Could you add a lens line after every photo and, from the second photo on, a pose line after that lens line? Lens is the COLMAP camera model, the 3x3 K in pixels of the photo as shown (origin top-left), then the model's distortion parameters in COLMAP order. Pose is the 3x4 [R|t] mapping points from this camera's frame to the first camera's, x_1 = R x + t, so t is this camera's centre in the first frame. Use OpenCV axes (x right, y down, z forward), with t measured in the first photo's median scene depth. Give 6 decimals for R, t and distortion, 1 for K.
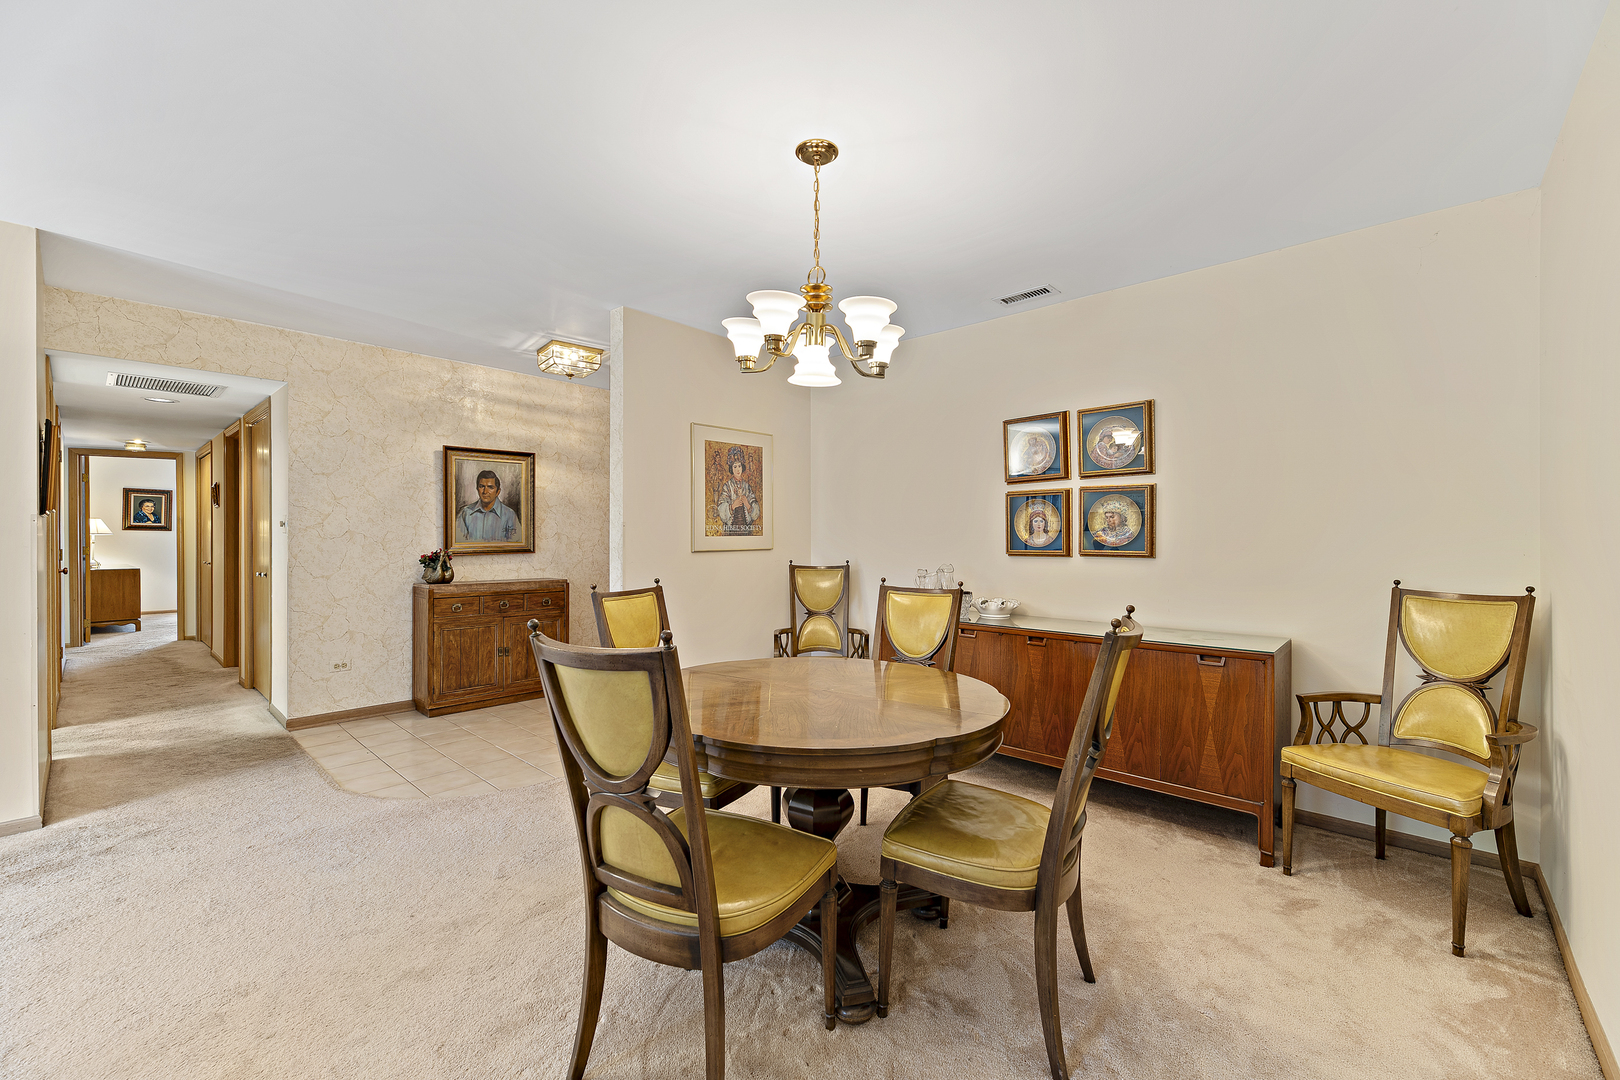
lens RADIAL K [[655.8, 0, 818.1], [0, 655.8, 544.0], [0, 0, 1]] dist [-0.002974, 0.000287]
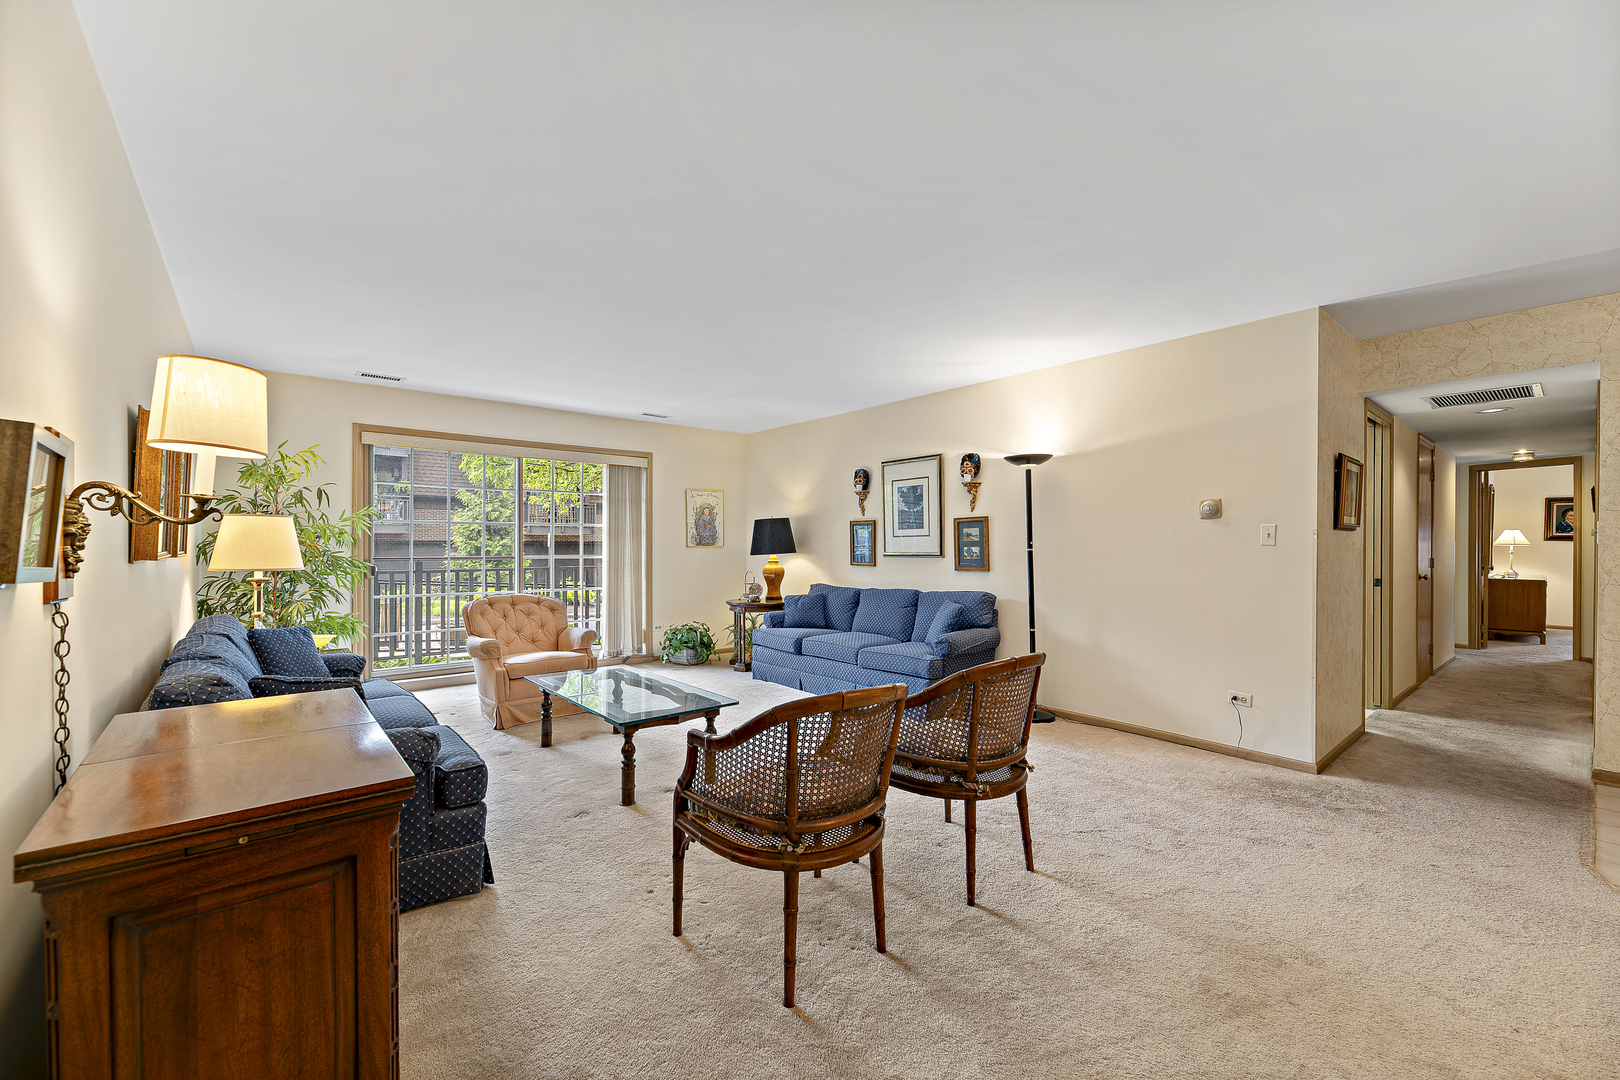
lens RADIAL K [[655.8, 0, 825.9], [0, 655.8, 549.3], [0, 0, 1]] dist [-0.002974, 0.000287]
pose [[-0.136832, 0.005135, -0.990581, 0.125897], [-0.013828, 0.999879, 0.007093, -0.001203], [0.990498, 0.014668, -0.136745, 0.131915]]
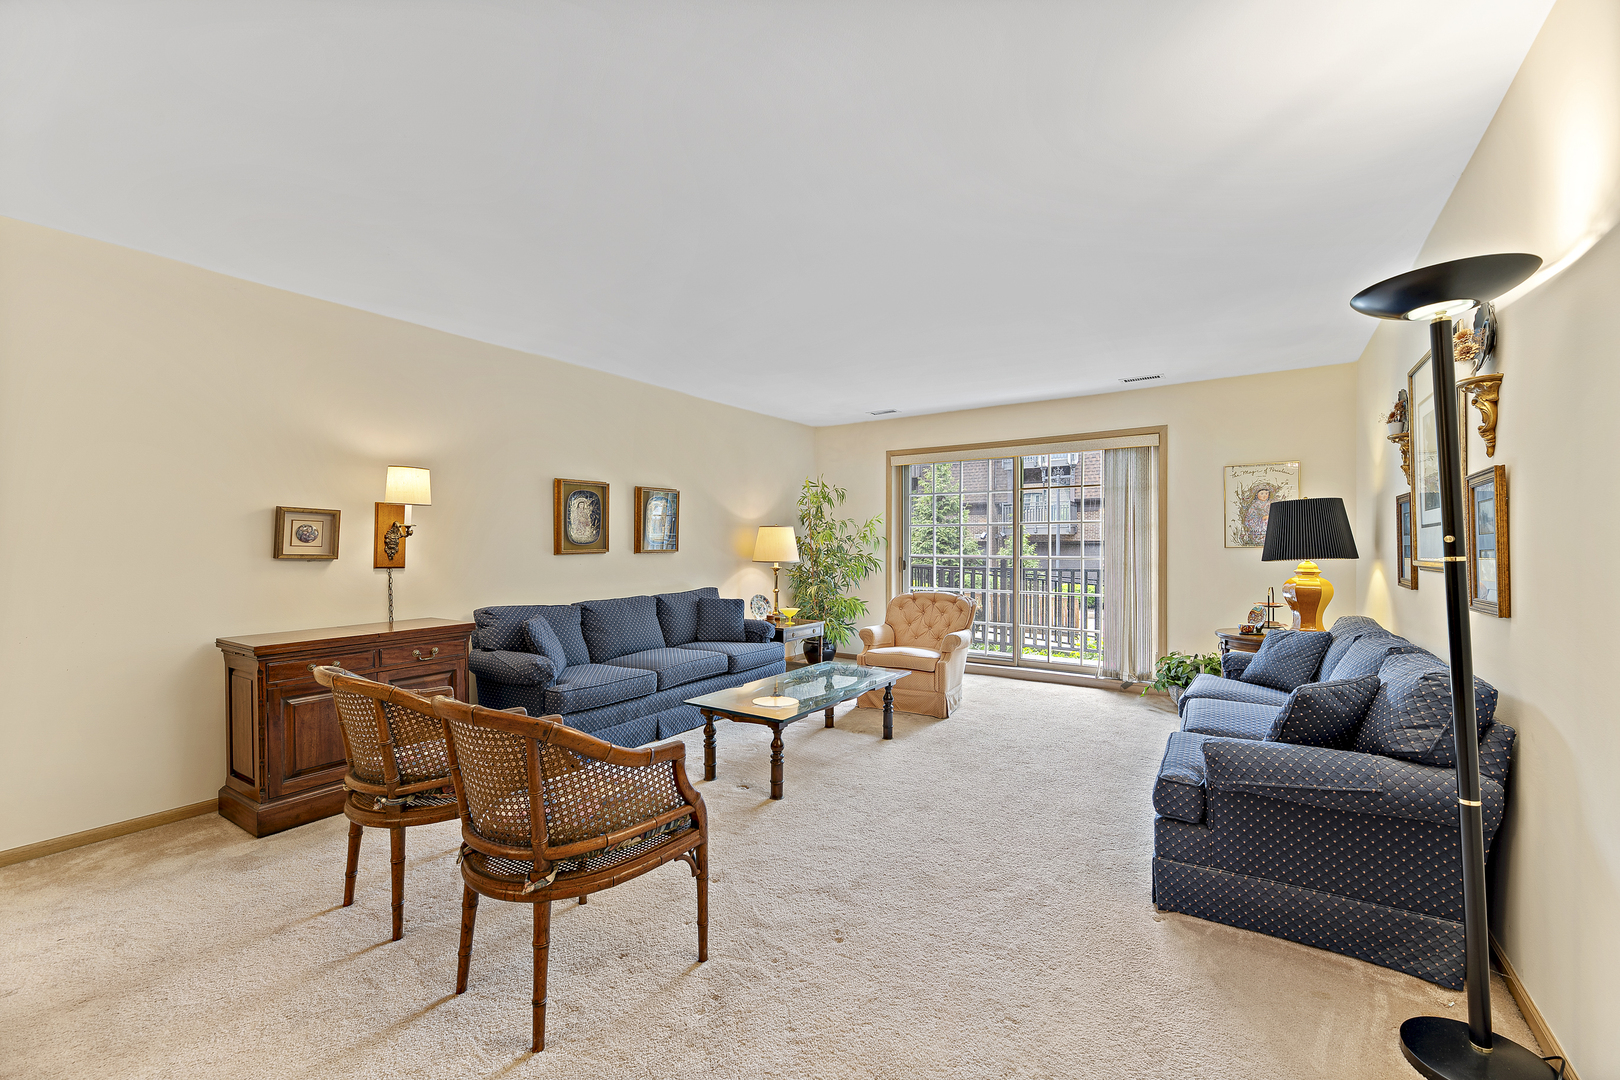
lens RADIAL K [[655.8, 0, 811.2], [0, 655.8, 538.8], [0, 0, 1]] dist [-0.002974, 0.000287]
pose [[-0.993404, -0.001924, -0.114647, -0.541783], [-0.002319, 0.999992, 0.003319, -0.008051], [0.114640, 0.003563, -0.993401, 0.598626]]
